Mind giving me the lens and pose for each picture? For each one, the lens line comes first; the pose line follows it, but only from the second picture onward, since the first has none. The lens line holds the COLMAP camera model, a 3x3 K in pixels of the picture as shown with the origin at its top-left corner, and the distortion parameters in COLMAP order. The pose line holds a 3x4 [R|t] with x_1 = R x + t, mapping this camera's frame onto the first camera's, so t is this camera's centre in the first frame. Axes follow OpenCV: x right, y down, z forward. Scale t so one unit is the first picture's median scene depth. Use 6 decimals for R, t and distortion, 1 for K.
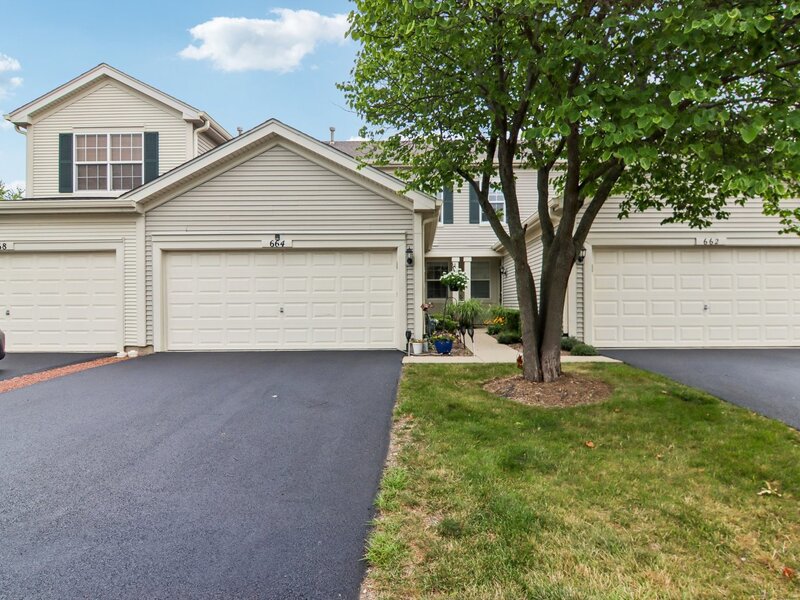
lens RADIAL K [[458.3, 0, 384.3], [0, 458.3, 300.5], [0, 0, 1]] dist [-0.014546, -0.000937]
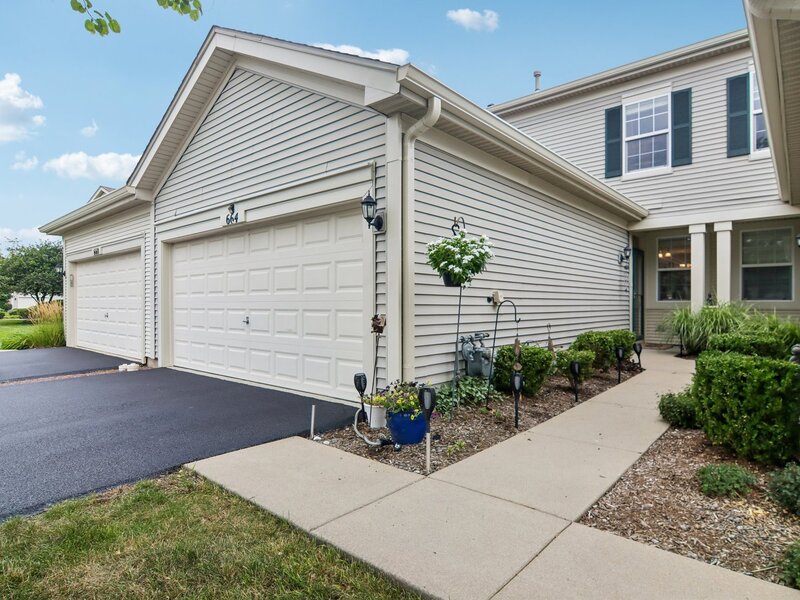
lens RADIAL K [[458.3, 0, 384.3], [0, 458.3, 300.5], [0, 0, 1]] dist [-0.014546, -0.000937]
pose [[0.795706, -0.000098, -0.605683, 0.314993], [-0.000745, 0.999999, -0.001140, -0.006810], [0.605682, 0.001358, 0.795705, 0.582727]]
